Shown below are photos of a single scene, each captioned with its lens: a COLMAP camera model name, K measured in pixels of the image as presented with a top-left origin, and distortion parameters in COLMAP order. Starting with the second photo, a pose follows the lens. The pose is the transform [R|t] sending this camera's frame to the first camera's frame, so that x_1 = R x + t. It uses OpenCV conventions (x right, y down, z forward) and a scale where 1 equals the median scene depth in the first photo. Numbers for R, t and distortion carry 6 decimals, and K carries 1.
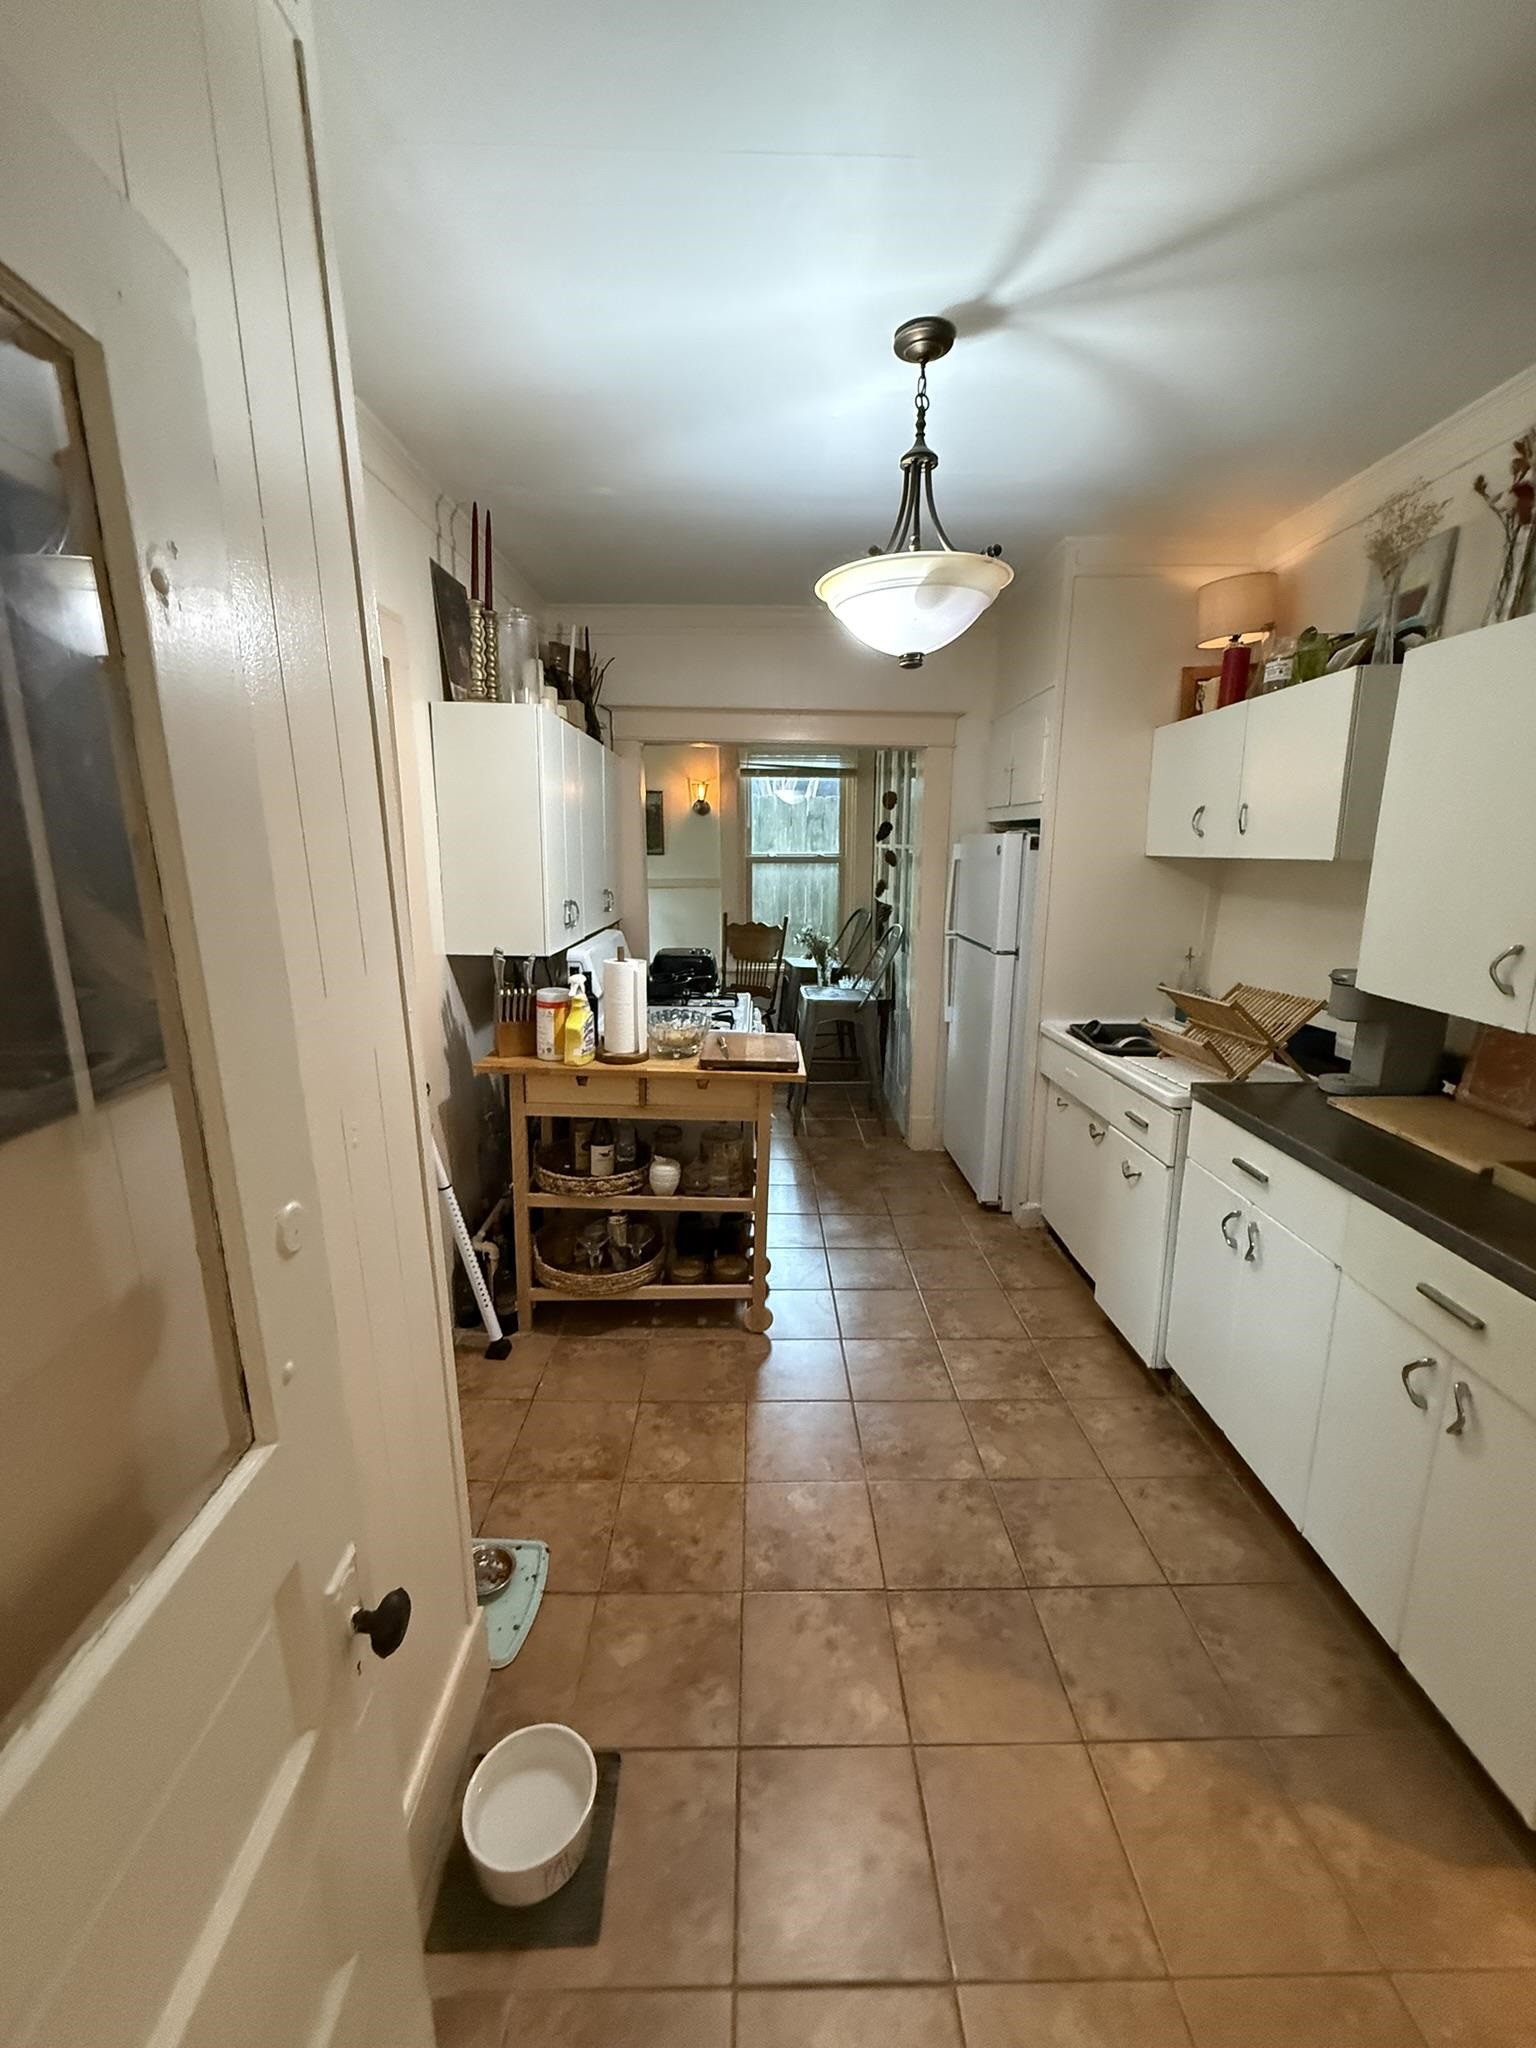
lens RADIAL K [[822.2, 0, 769.5], [0, 822.2, 1023.2], [0, 0, 1]] dist [0.000233, 0.000014]
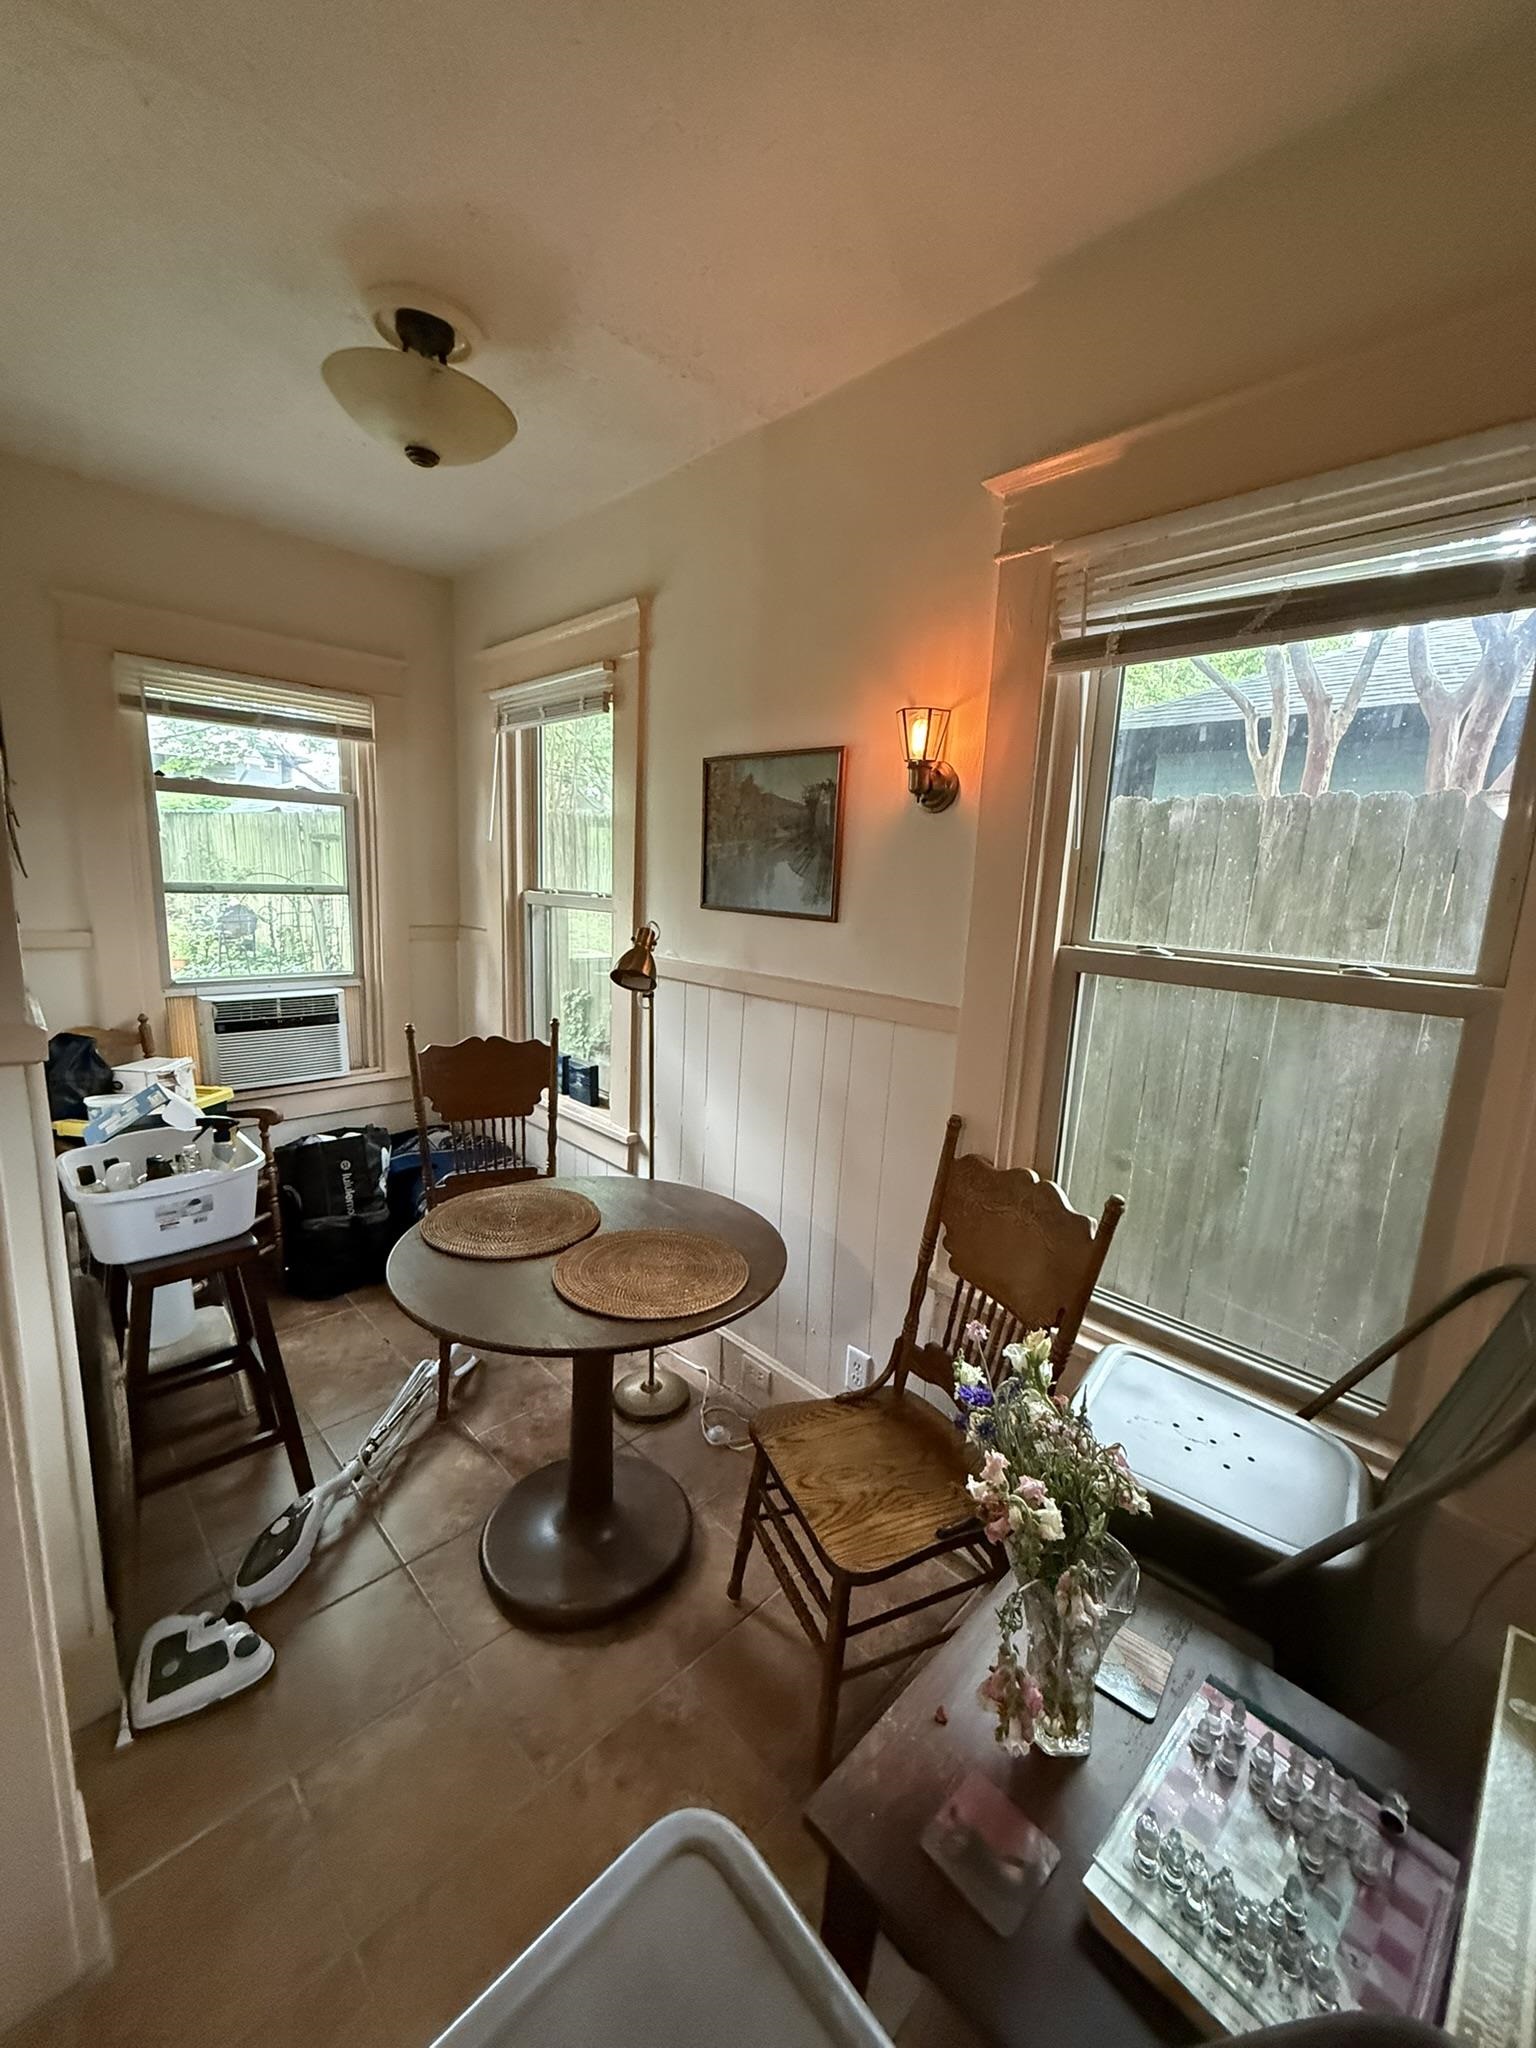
lens RADIAL K [[822.2, 0, 767.9], [0, 822.2, 1023.0], [0, 0, 1]] dist [0.000233, 0.000014]
pose [[0.675836, 0.161968, -0.719035, 0.117847], [-0.203192, 0.978695, 0.029474, -0.162453], [0.708490, 0.126183, 0.694348, 0.718607]]
